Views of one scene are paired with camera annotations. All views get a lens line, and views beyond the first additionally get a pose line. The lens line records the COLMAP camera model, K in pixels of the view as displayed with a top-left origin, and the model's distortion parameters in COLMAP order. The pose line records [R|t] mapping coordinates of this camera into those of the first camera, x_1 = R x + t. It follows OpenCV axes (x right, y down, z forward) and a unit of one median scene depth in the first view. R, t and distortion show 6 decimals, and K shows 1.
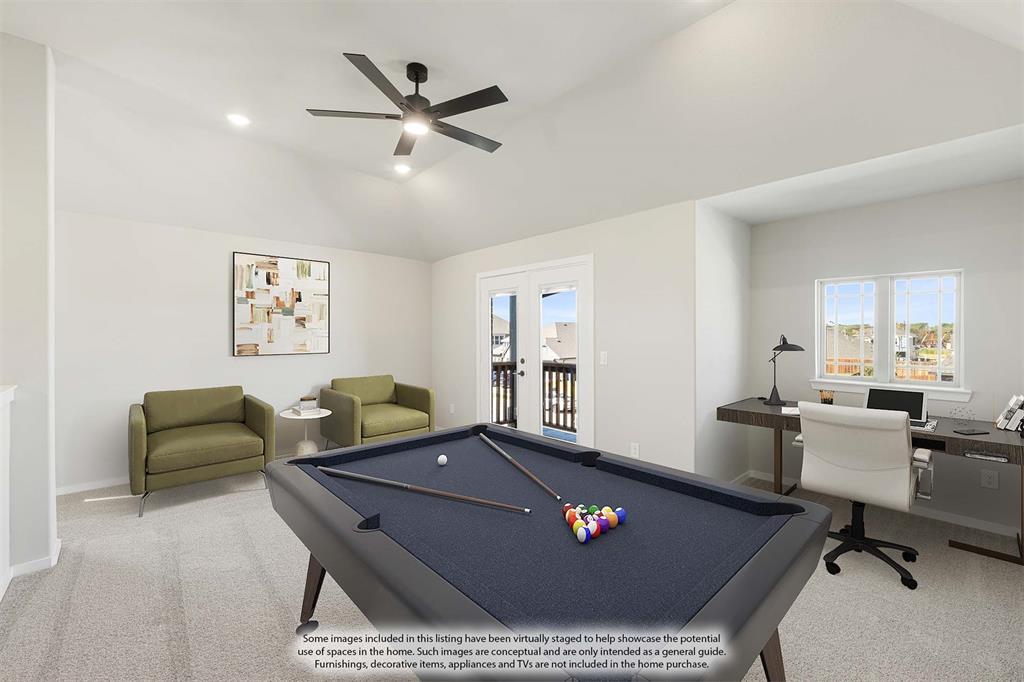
lens RADIAL K [[428.1, 0, 503.0], [0, 428.1, 342.3], [0, 0, 1]] dist [0.001996, 0.000021]
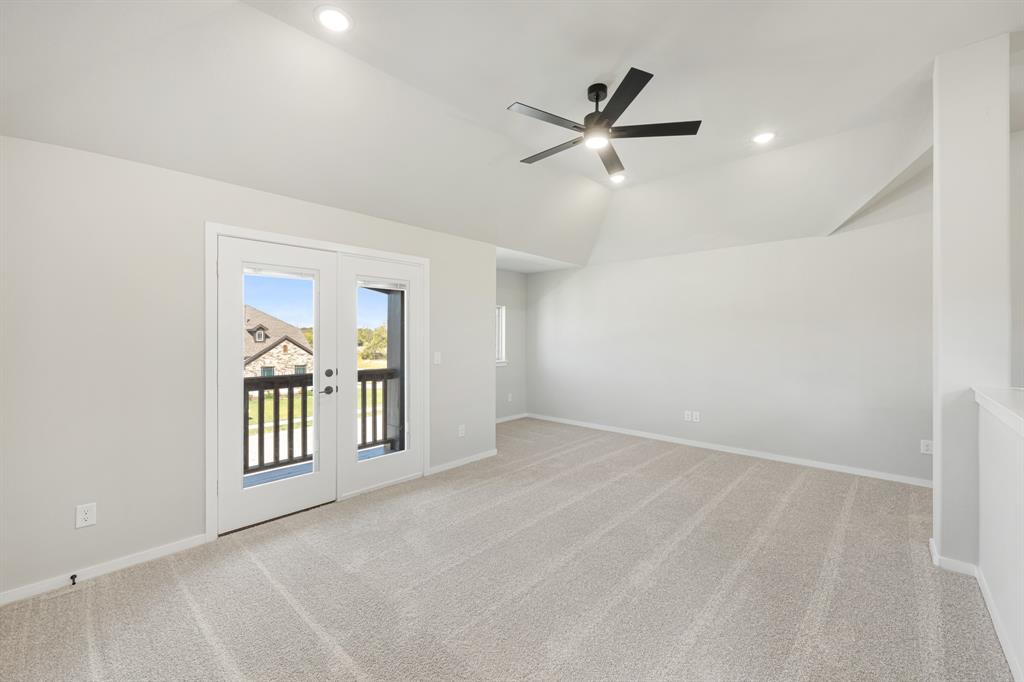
lens RADIAL K [[415.9, 0, 512.0], [0, 415.9, 341.0], [0, 0, 1]] dist [0.002588, 0.000387]
pose [[-0.101609, -0.015957, 0.994696, -0.641119], [0.016337, 0.999710, 0.017707, -0.017549], [-0.994690, 0.018050, -0.101319, 0.710598]]
